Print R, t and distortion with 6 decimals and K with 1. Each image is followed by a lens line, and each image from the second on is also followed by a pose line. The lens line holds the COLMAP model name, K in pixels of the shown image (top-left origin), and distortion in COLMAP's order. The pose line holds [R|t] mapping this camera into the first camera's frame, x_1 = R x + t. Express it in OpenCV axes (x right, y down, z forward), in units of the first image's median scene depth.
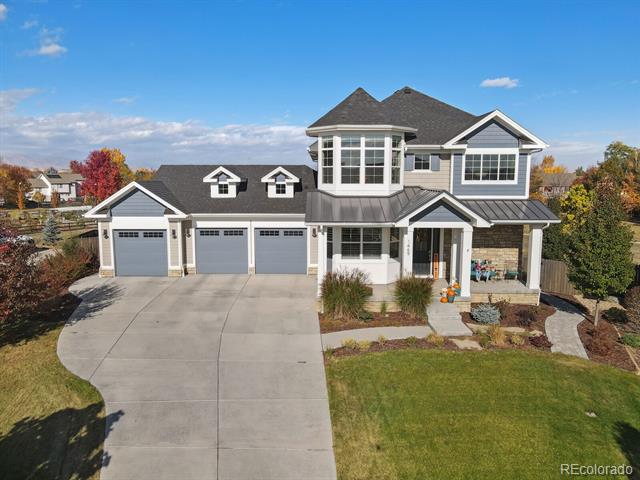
lens RADIAL K [[472.9, 0, 320.0], [0, 472.9, 240.0], [0, 0, 1]] dist [0.009642, 0.007469]
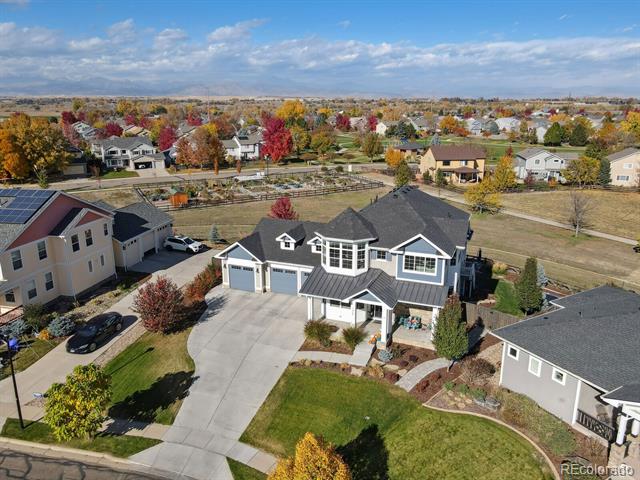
lens RADIAL K [[472.9, 0, 320.0], [0, 472.9, 240.0], [0, 0, 1]] dist [0.009642, 0.007469]
pose [[0.928615, 0.096811, -0.358194, 0.615307], [-0.044068, 0.987305, 0.152597, -0.468652], [0.368420, -0.125919, 0.921092, -0.622690]]
